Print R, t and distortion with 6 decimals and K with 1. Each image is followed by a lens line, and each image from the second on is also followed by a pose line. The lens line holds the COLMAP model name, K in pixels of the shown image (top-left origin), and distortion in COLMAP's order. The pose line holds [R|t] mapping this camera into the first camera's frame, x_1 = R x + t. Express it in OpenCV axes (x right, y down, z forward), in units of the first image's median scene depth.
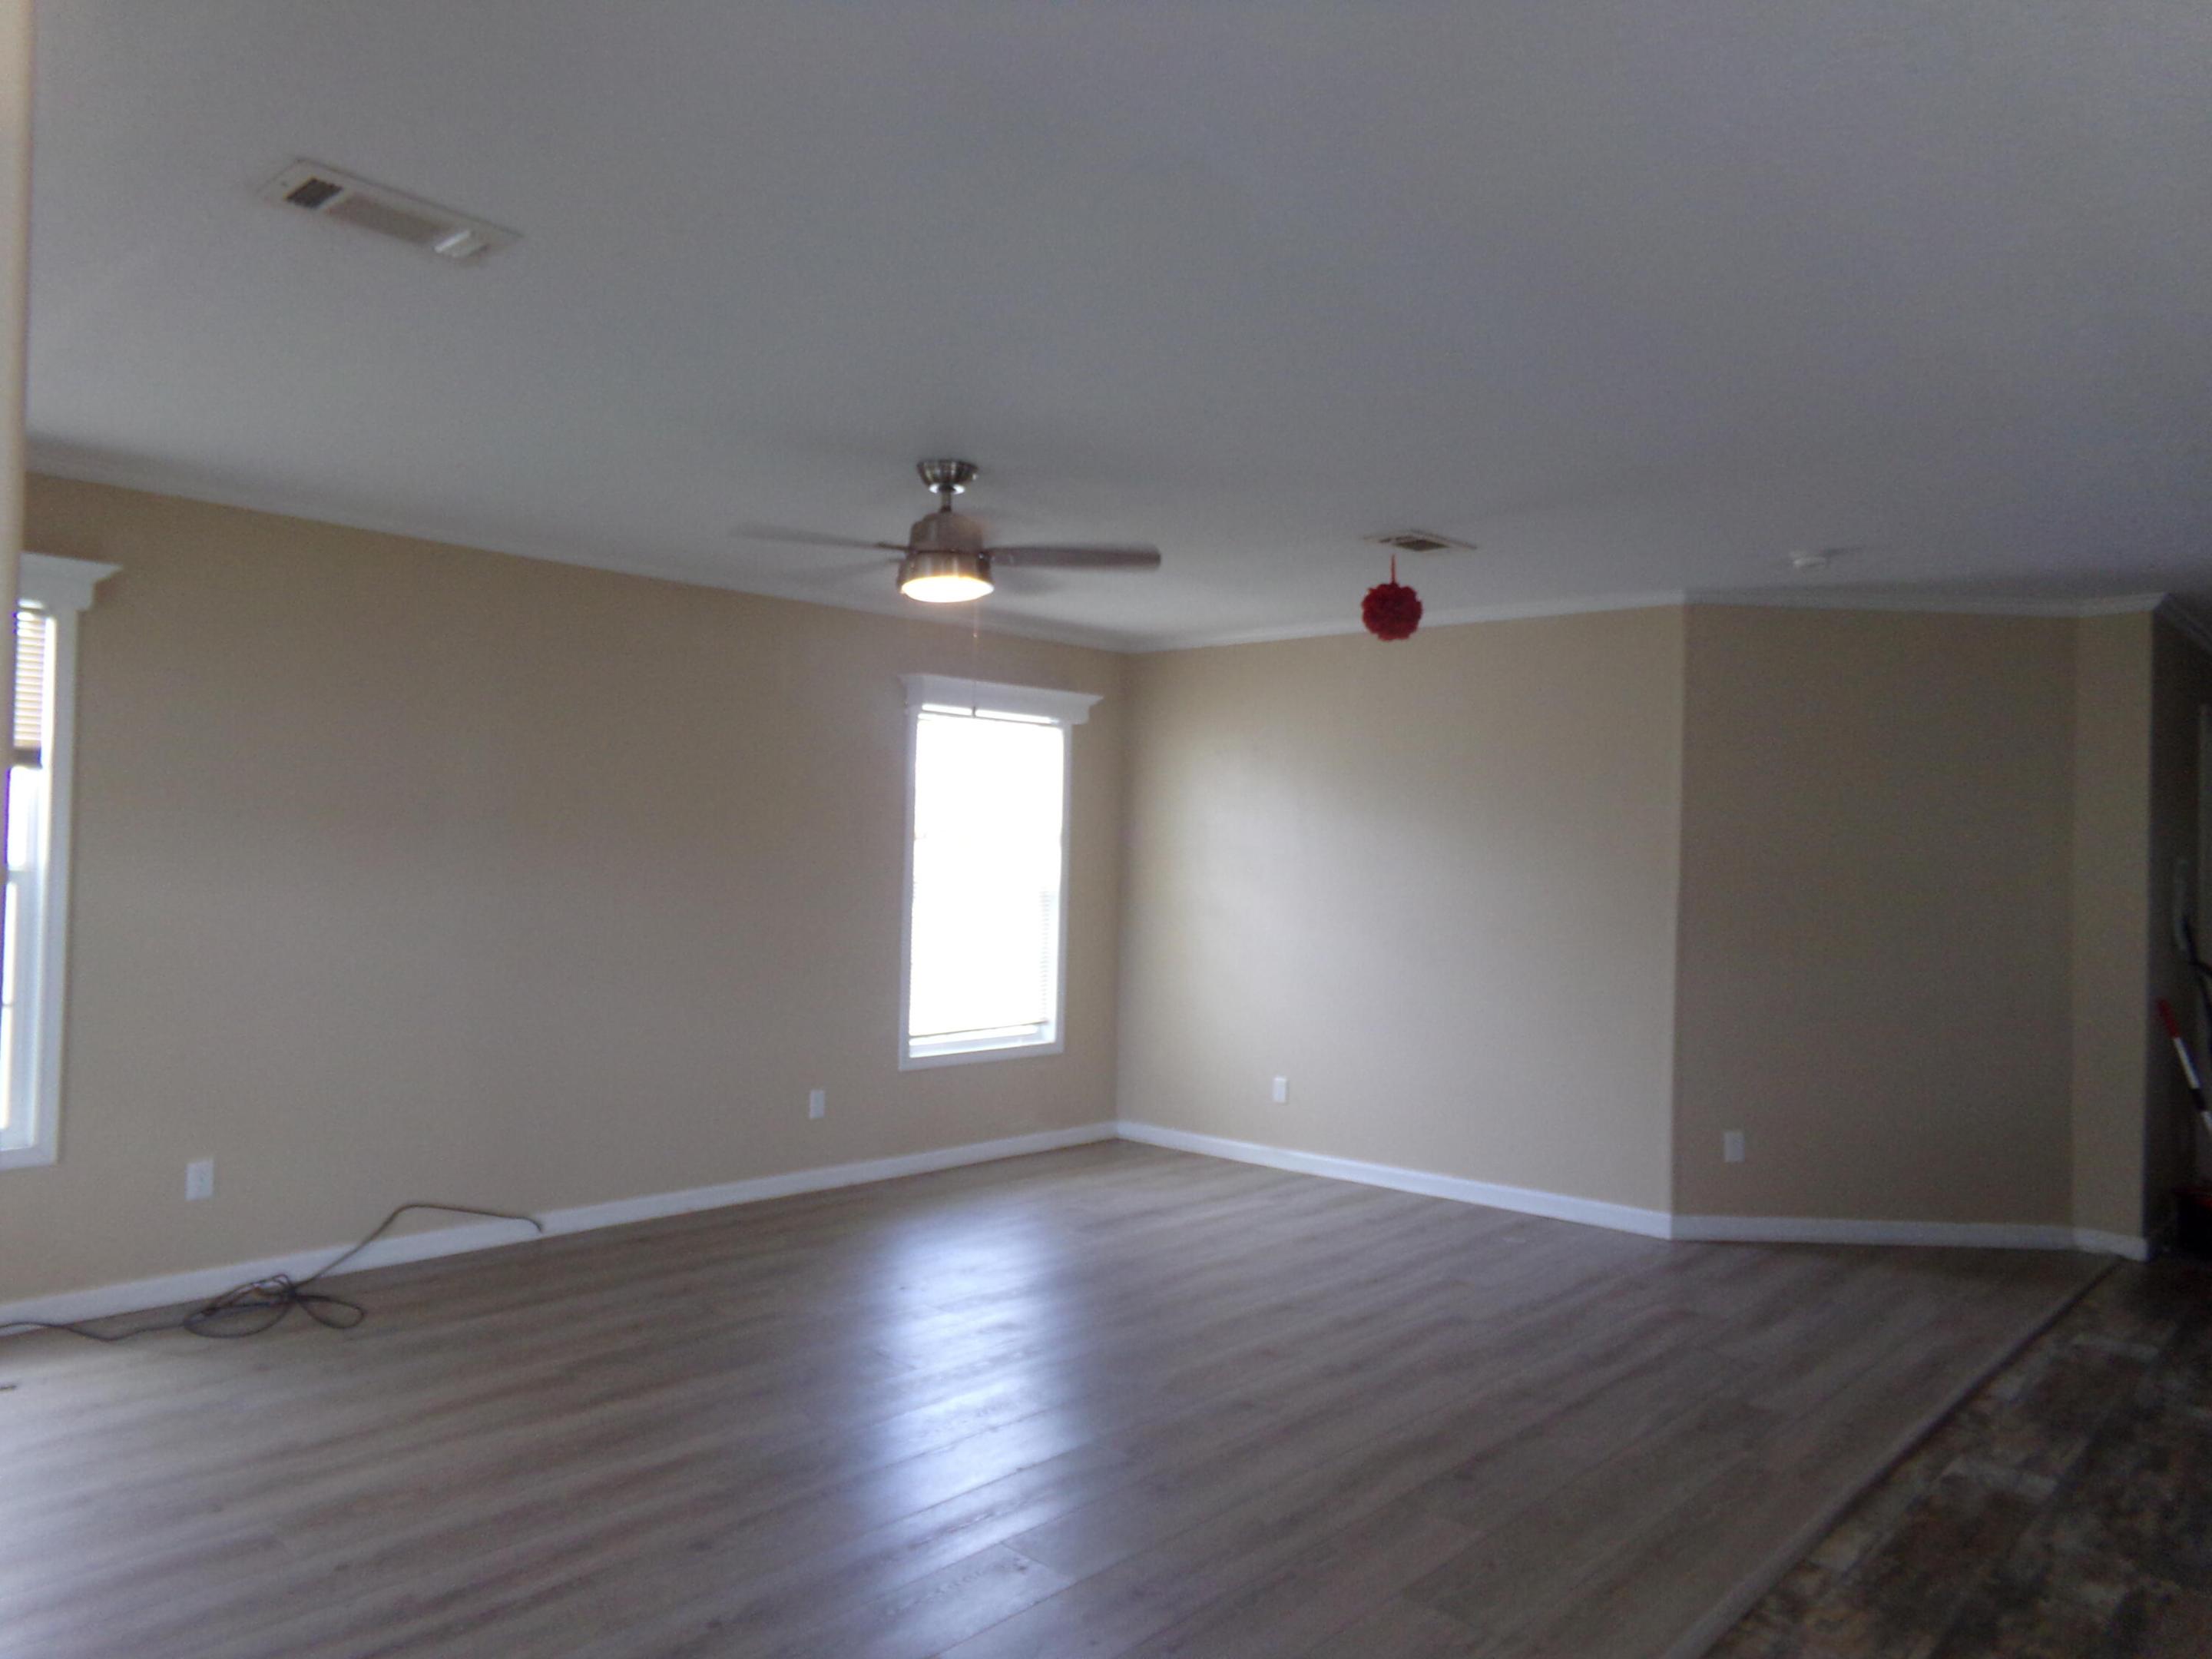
lens RADIAL K [[1457.4, 0, 1084.8], [0, 1457.4, 864.0], [0, 0, 1]] dist [-0.007904, -0.005334]
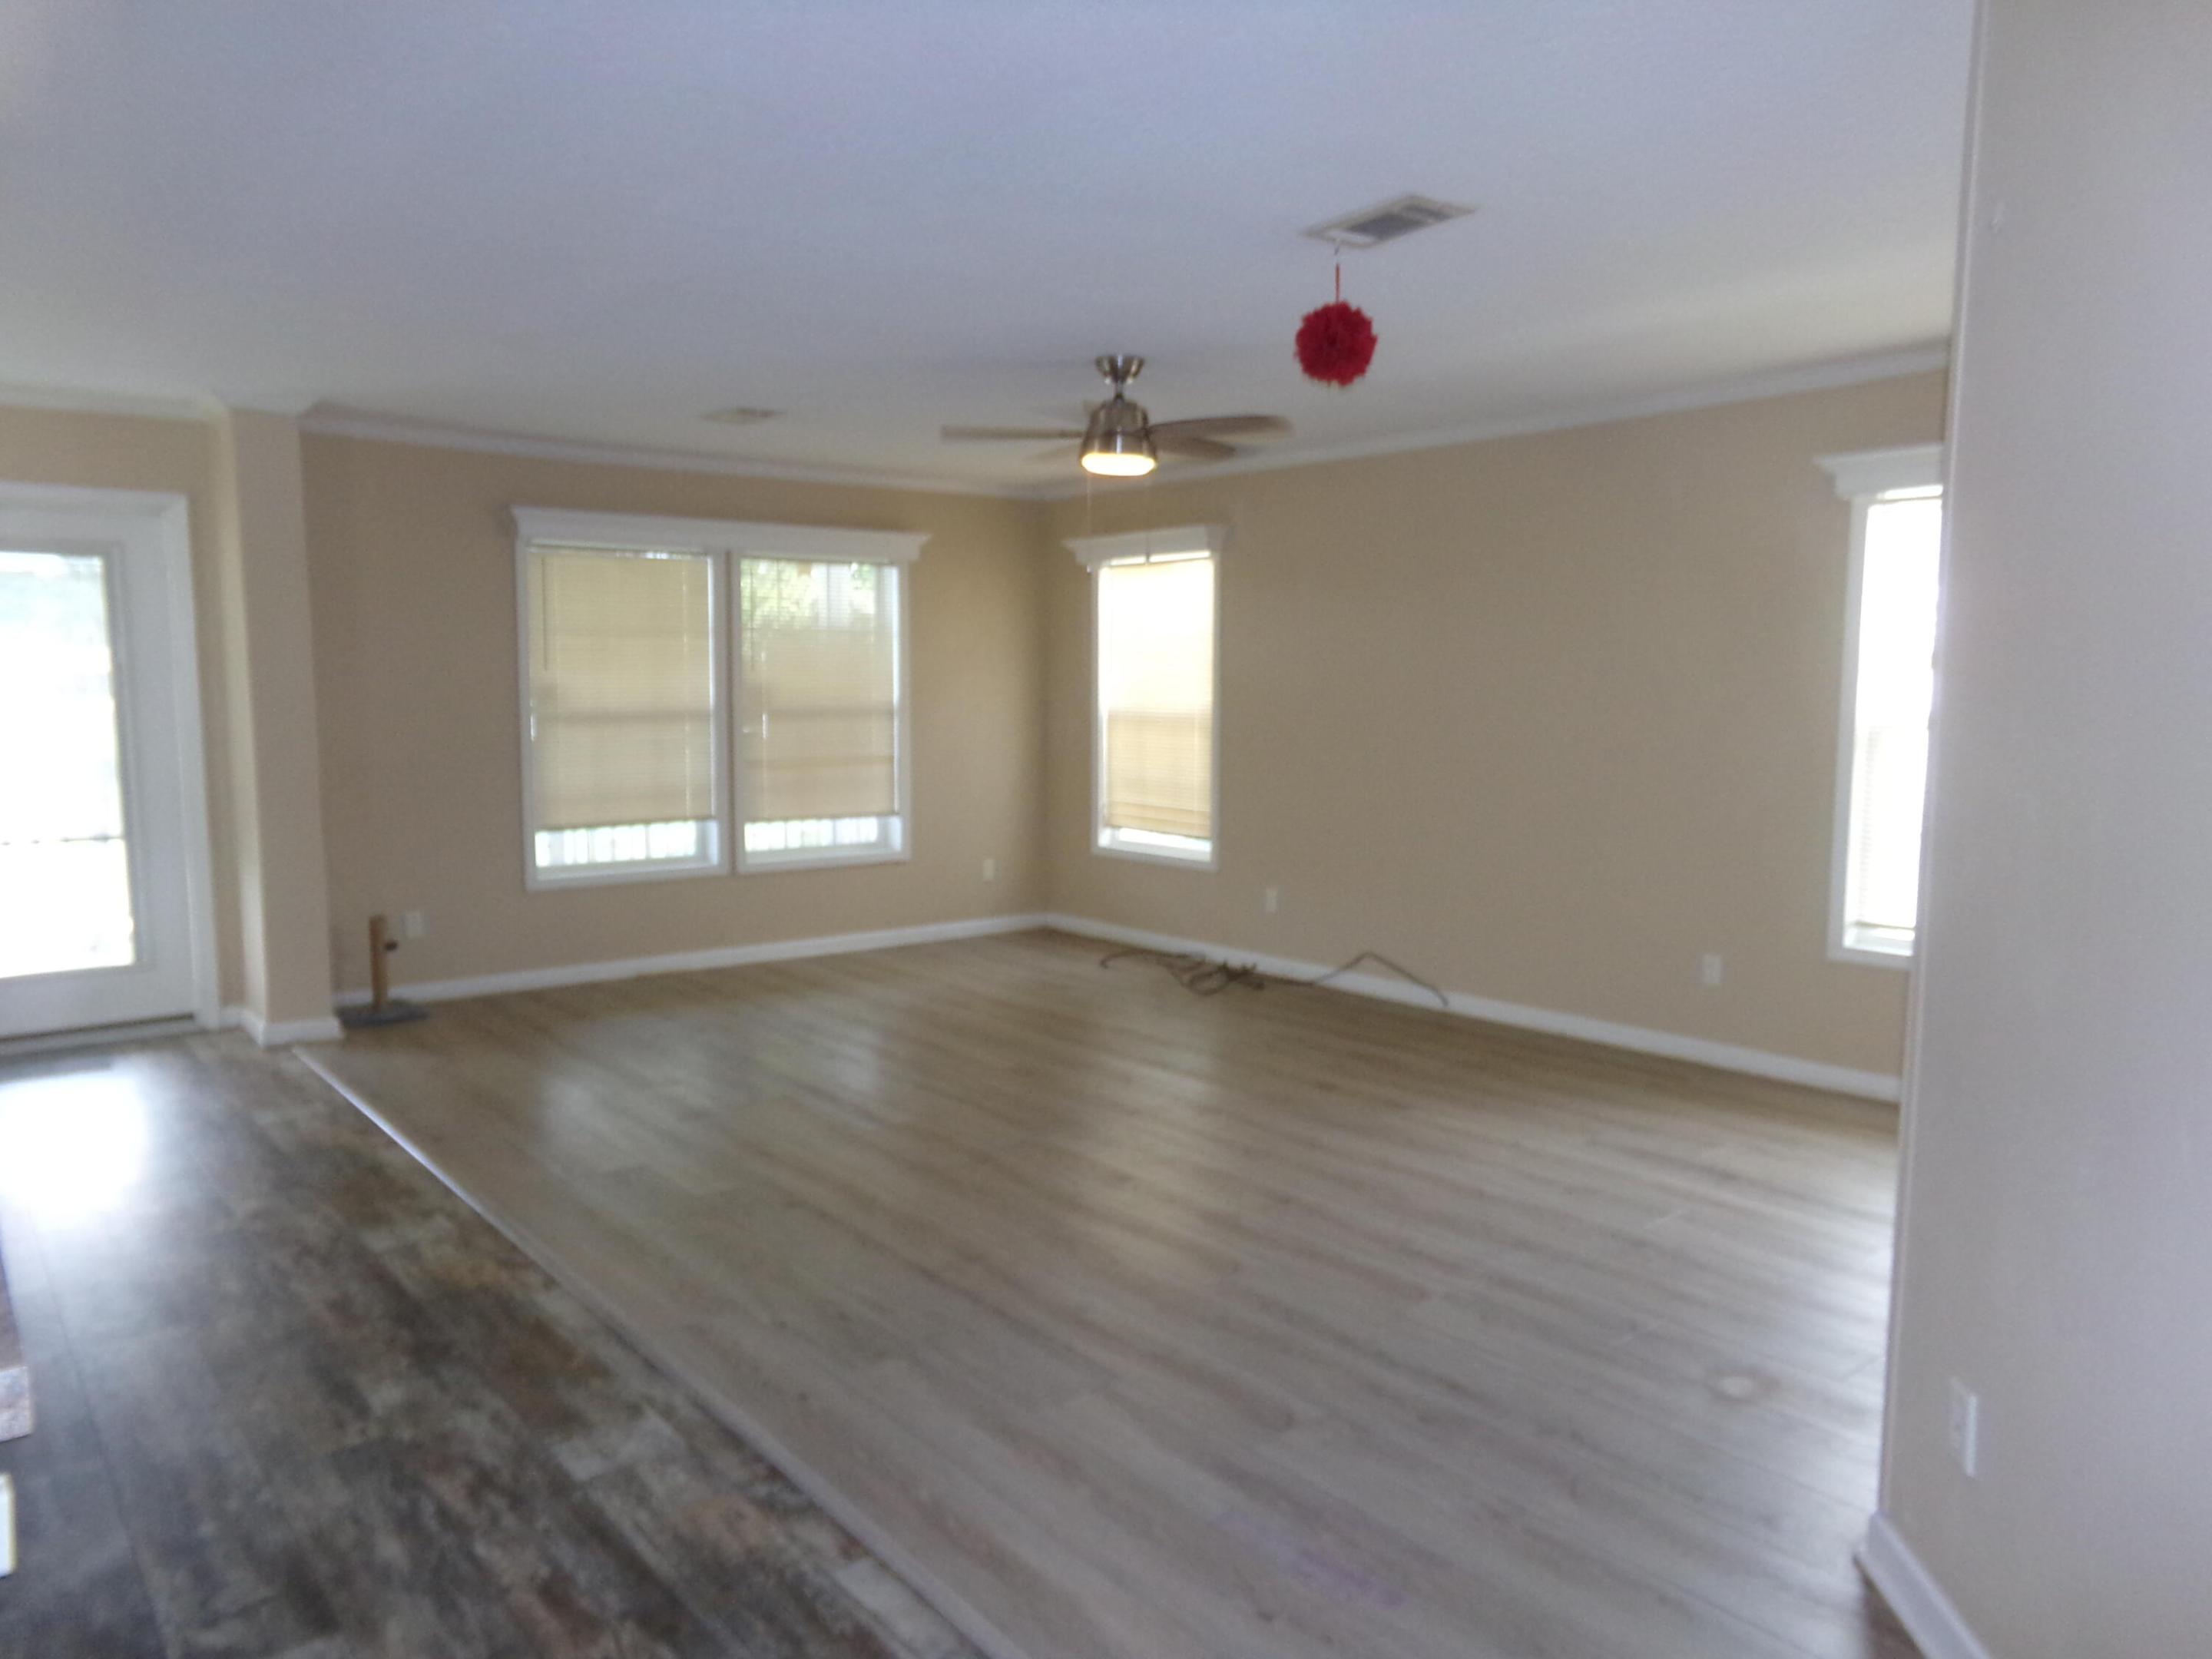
lens RADIAL K [[1516.5, 0, 1104.1], [0, 1516.5, 830.9], [0, 0, 1]] dist [-0.005162, 0.005536]
pose [[-0.114141, 0.074004, -0.990704, 1.003376], [-0.004711, 0.997170, 0.075030, 0.018094], [0.993453, 0.013231, -0.113470, 0.971846]]
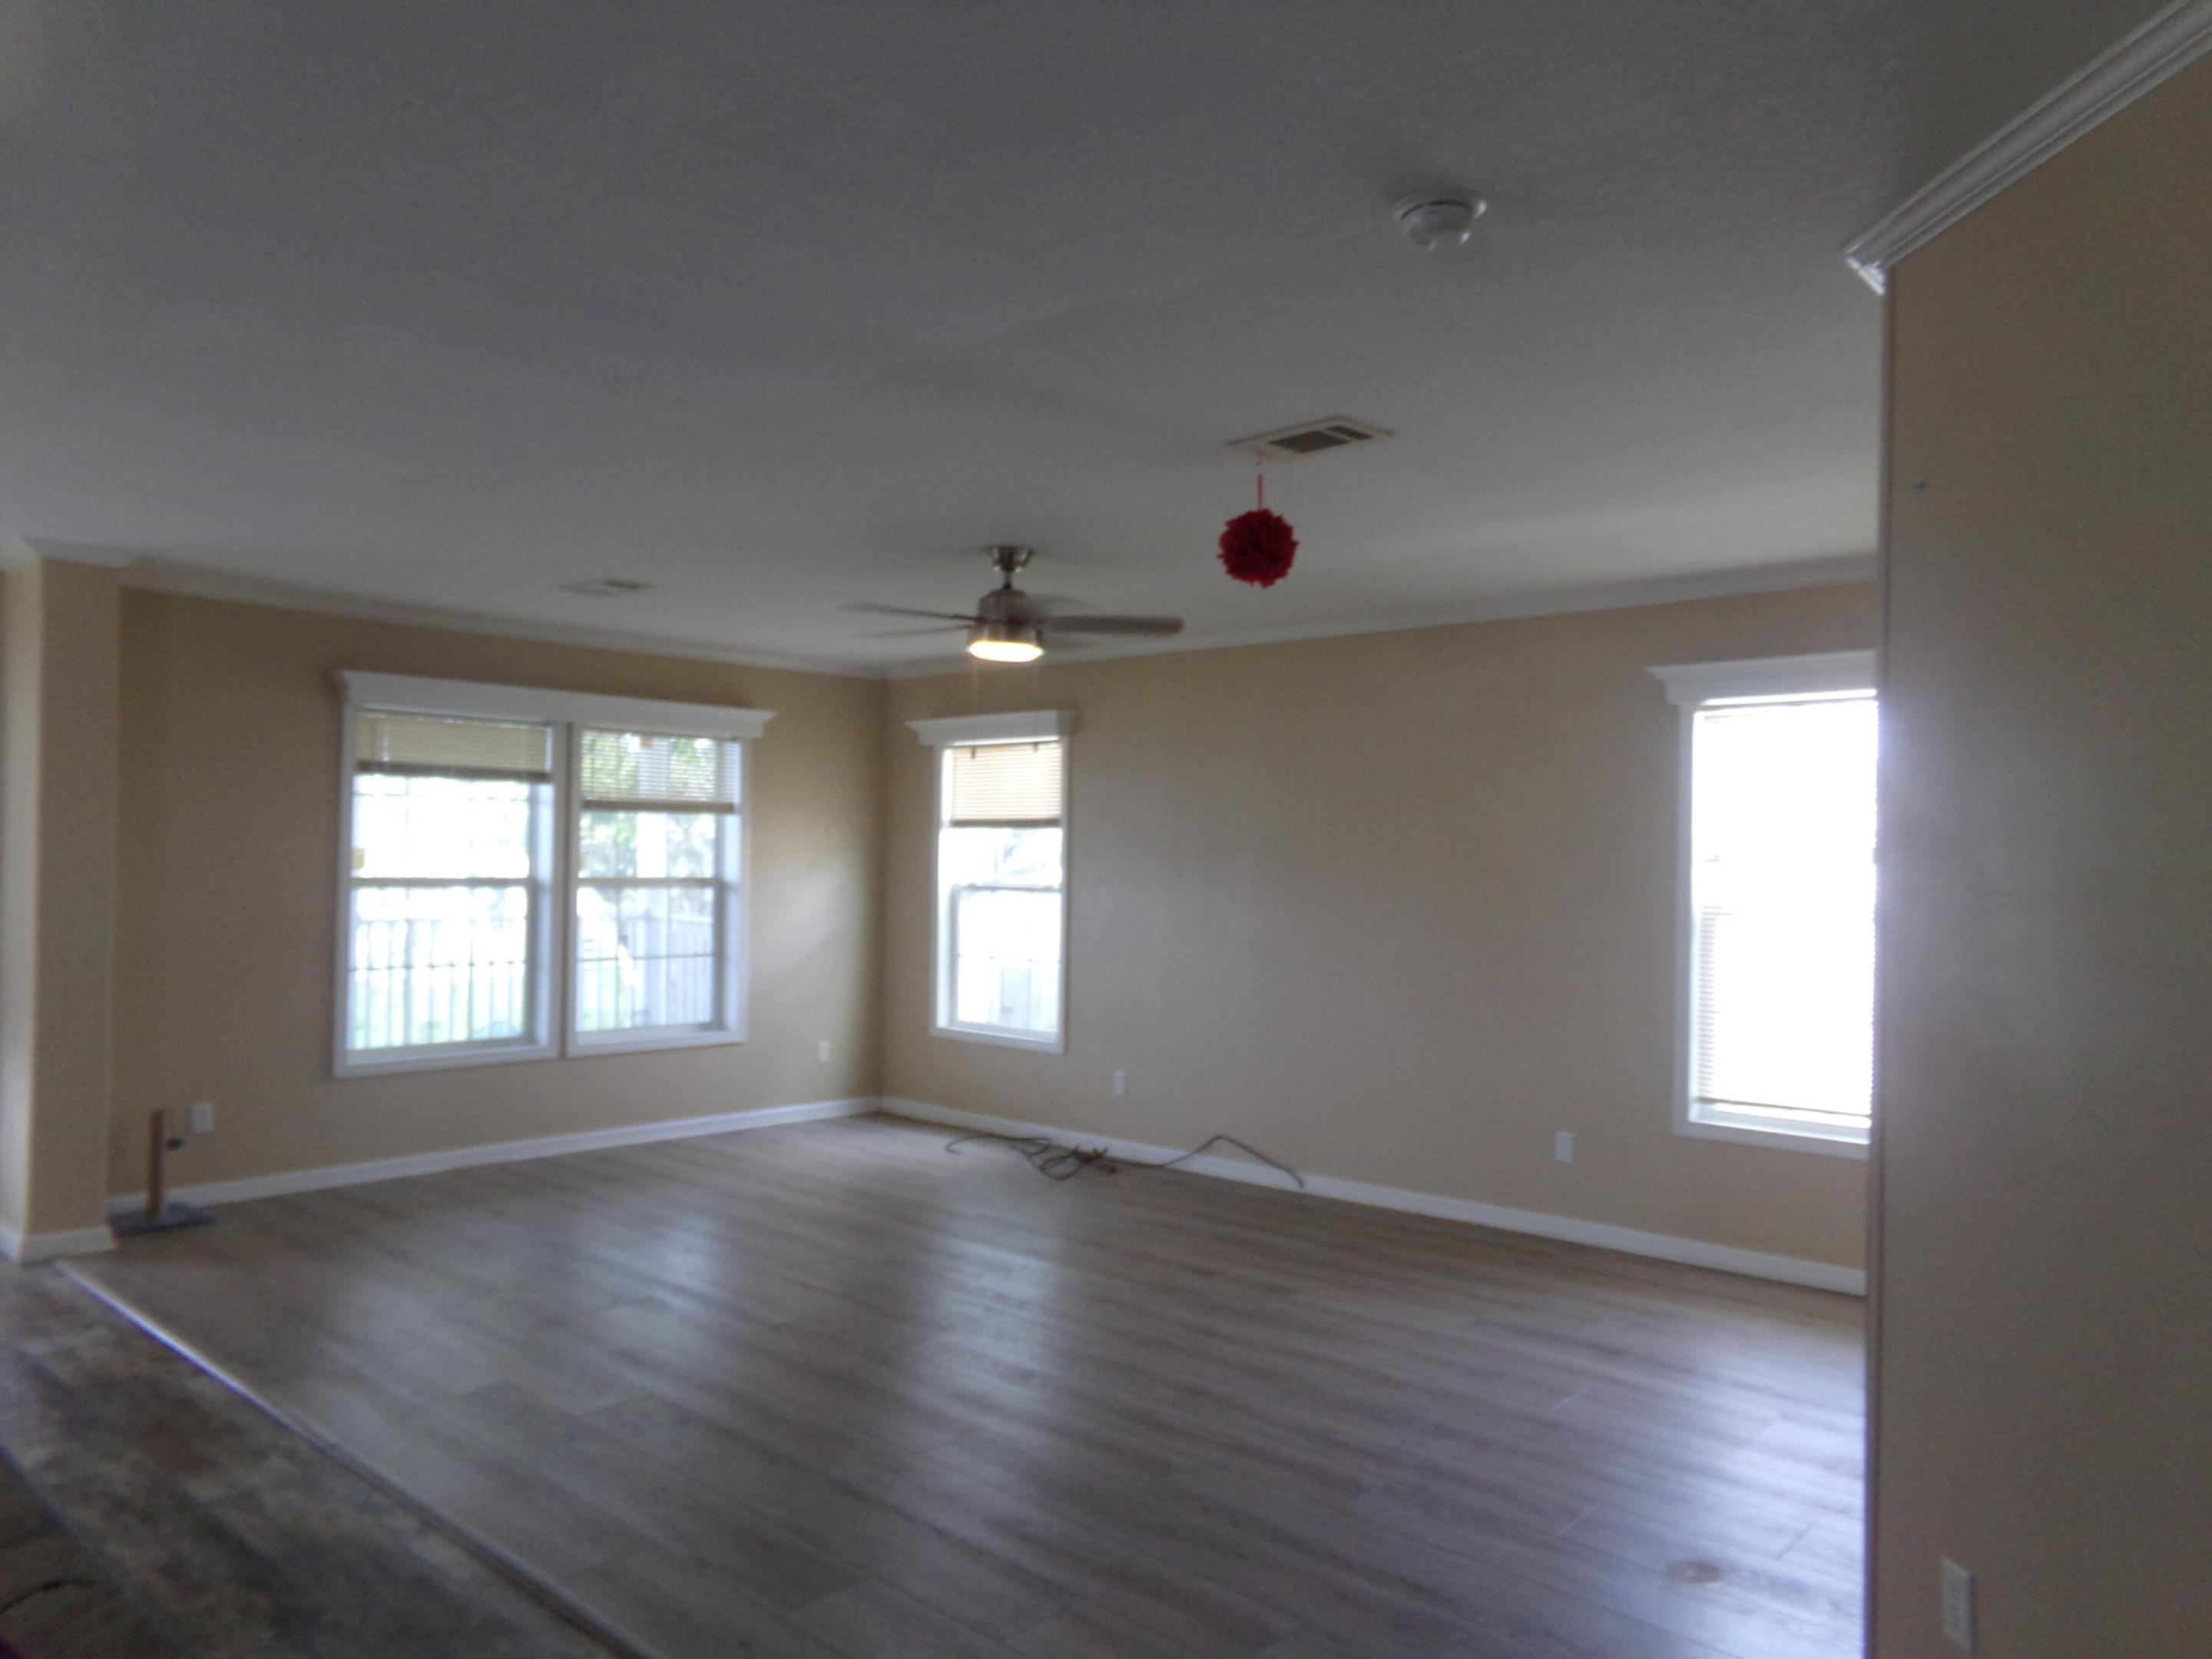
lens RADIAL K [[1503.7, 0, 1101.8], [0, 1503.7, 818.9], [0, 0, 1]] dist [0.010981, 0.005307]
pose [[0.040877, -0.051178, -0.997853, 1.002349], [-0.014858, 0.998546, -0.051823, 0.016844], [0.999054, 0.016944, 0.040057, 0.883723]]
